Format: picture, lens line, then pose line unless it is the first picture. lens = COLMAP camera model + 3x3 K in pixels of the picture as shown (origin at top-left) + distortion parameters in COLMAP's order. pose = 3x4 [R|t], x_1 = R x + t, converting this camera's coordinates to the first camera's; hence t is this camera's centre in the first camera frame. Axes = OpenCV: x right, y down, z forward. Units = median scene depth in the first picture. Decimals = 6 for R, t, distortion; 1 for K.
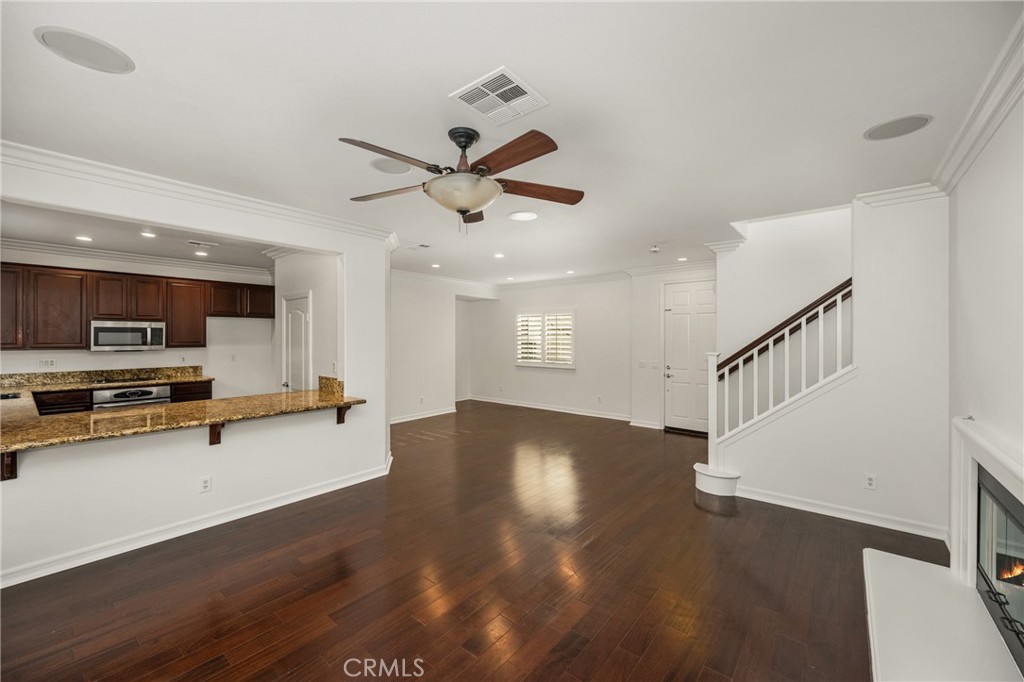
lens RADIAL K [[414.3, 0, 516.7], [0, 414.3, 337.1], [0, 0, 1]] dist [0.000677, -0.000105]
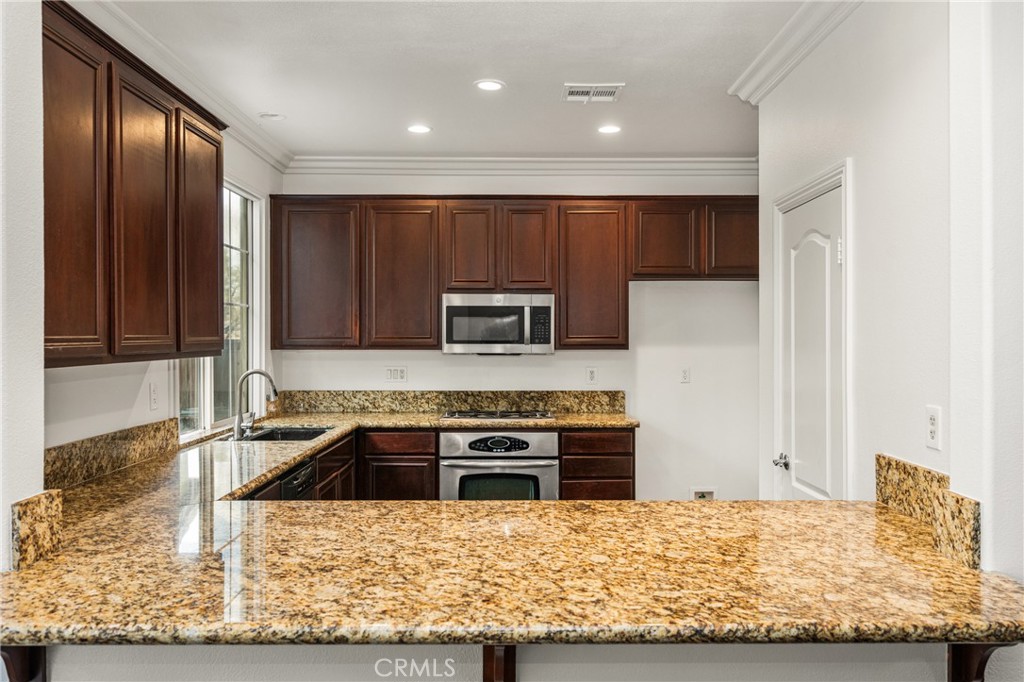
lens RADIAL K [[817.9, 0, 515.6], [0, 817.9, 335.7], [0, 0, 1]] dist [-0.009930, -0.004511]
pose [[0.640622, -0.001205, -0.767856, -0.182678], [-0.001935, 0.999993, -0.003184, 0.014354], [0.767854, 0.003525, 0.640615, 0.398907]]
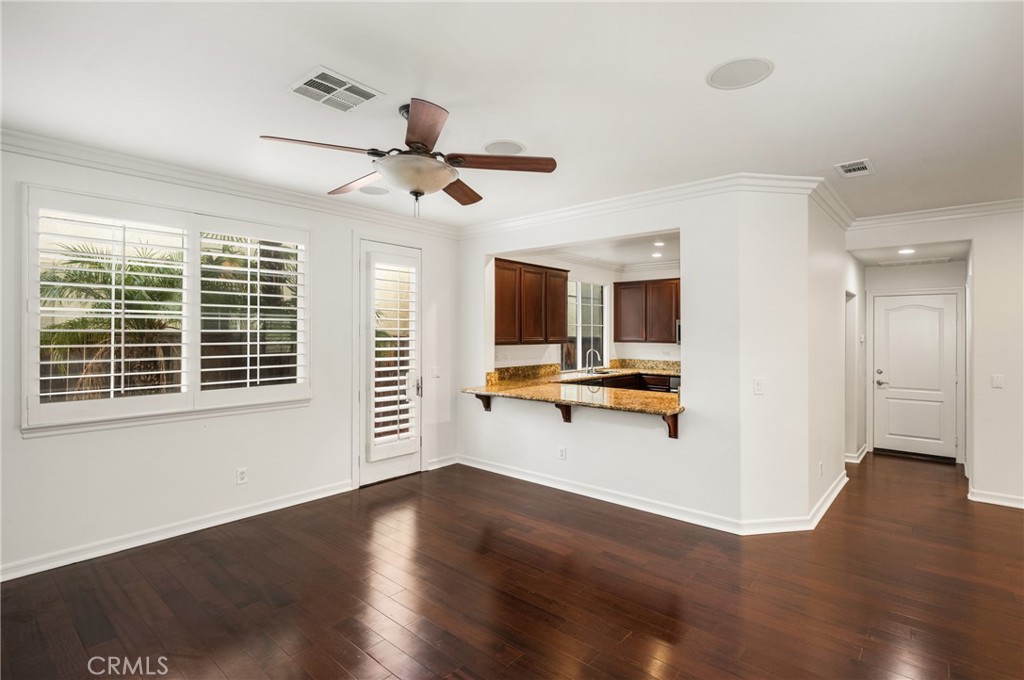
lens RADIAL K [[498.6, 0, 516.4], [0, 498.6, 332.4], [0, 0, 1]] dist [-0.028437, -0.000266]
pose [[-0.028078, -0.003150, -0.999601, 0.419213], [-0.007939, 0.999964, -0.002928, 0.004837], [0.999574, 0.007854, -0.028102, 0.540475]]
